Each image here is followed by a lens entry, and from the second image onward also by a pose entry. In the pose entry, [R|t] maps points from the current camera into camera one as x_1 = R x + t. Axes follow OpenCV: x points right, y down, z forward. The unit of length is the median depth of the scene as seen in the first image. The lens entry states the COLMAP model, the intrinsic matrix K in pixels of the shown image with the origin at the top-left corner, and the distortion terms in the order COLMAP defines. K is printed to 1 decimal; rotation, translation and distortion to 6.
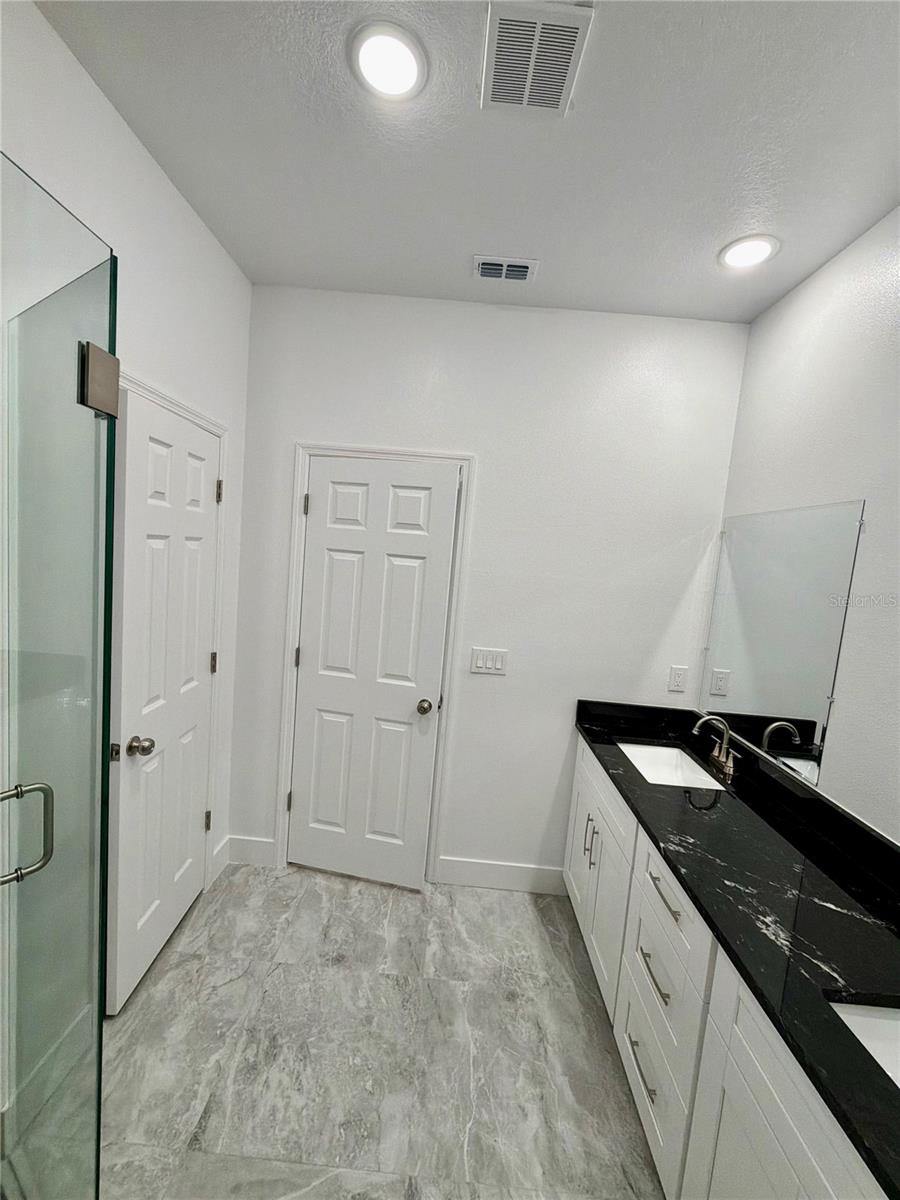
lens RADIAL K [[478.0, 0, 449.5], [0, 478.0, 601.6], [0, 0, 1]] dist [0.001050, -0.000208]
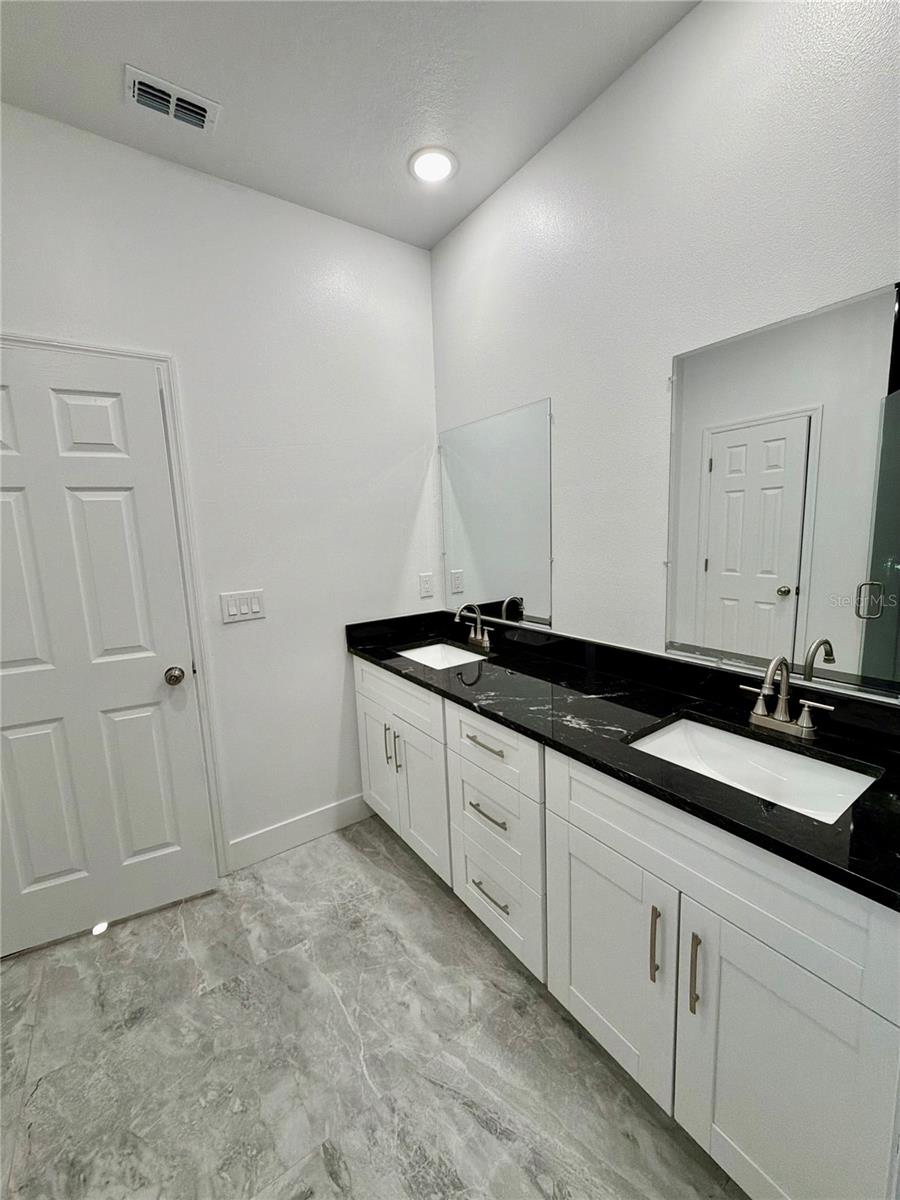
lens RADIAL K [[478.0, 0, 449.9], [0, 478.0, 601.1], [0, 0, 1]] dist [0.001050, -0.000208]
pose [[0.798524, -0.203325, 0.566585, -0.127593], [0.165689, 0.979111, 0.117848, 0.089125], [-0.578711, -0.000228, 0.815532, 0.084322]]
